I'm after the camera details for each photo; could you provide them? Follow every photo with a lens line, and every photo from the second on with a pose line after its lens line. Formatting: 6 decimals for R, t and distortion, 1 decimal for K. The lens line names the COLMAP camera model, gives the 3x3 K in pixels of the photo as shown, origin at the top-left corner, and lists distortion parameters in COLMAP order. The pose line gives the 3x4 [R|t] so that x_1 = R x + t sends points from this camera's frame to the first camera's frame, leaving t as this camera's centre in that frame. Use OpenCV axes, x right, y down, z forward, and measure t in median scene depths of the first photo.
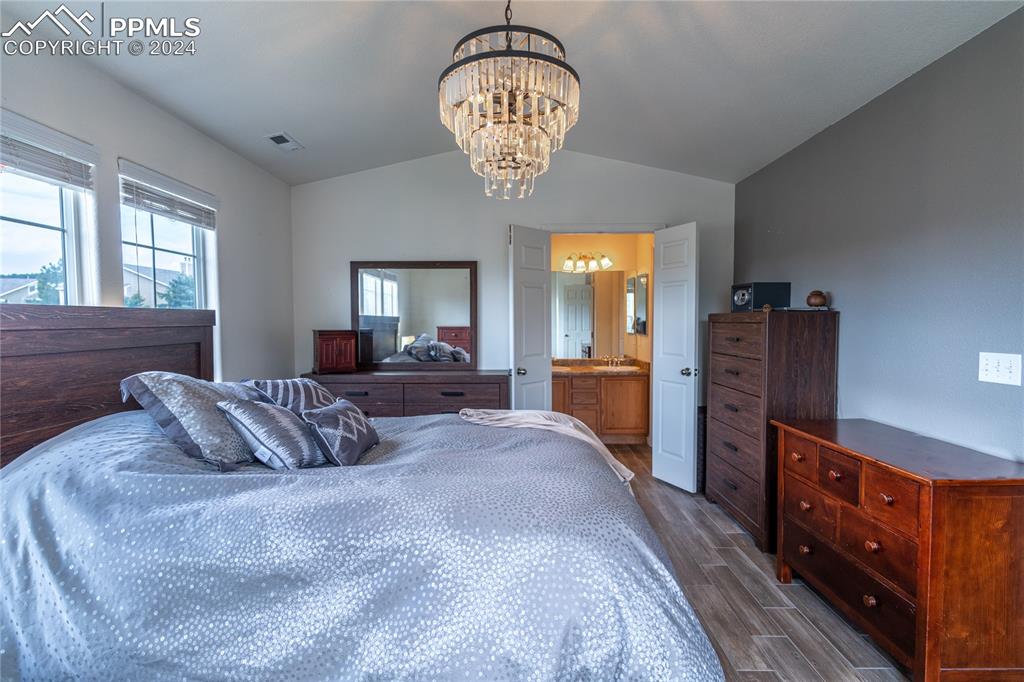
lens RADIAL K [[516.0, 0, 522.7], [0, 516.0, 341.6], [0, 0, 1]] dist [-0.002617, 0.000227]
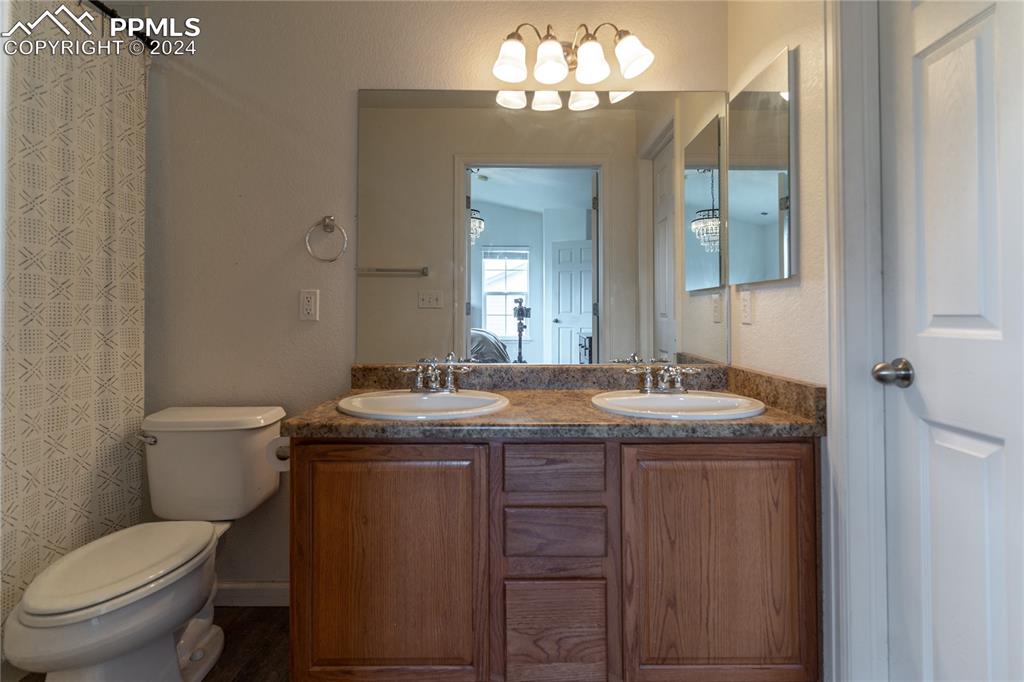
lens RADIAL K [[516.0, 0, 522.7], [0, 516.0, 341.6], [0, 0, 1]] dist [-0.002617, 0.000227]
pose [[0.999772, -0.001969, -0.021267, 0.101109], [0.001973, 0.999998, 0.000172, 0.017384], [0.021267, -0.000214, 0.999774, 0.693116]]
